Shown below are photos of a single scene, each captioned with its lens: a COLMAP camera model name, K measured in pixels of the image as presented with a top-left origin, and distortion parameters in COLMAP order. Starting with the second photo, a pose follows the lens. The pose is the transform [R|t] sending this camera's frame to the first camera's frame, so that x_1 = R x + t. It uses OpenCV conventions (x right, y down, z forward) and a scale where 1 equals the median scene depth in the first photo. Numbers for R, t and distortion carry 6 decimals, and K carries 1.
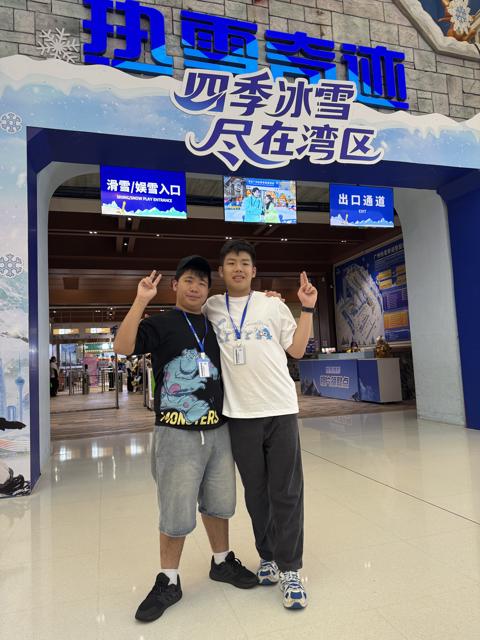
lens RADIAL K [[457.6, 0, 239.3], [0, 457.6, 322.3], [0, 0, 1]] dist [0.035955, -0.041270]
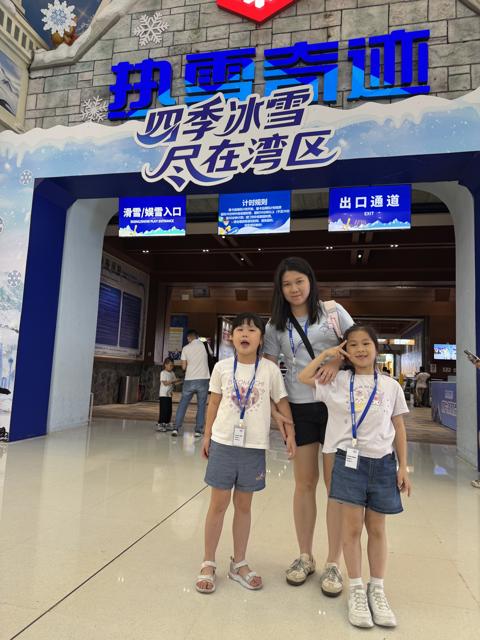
lens RADIAL K [[457.6, 0, 234.4], [0, 457.6, 323.5], [0, 0, 1]] dist [0.035955, -0.041270]
pose [[0.863436, 0.030572, -0.503531, 0.599230], [-0.044376, 0.998895, -0.015447, 0.004797], [0.502503, 0.035682, 0.863839, 0.093411]]
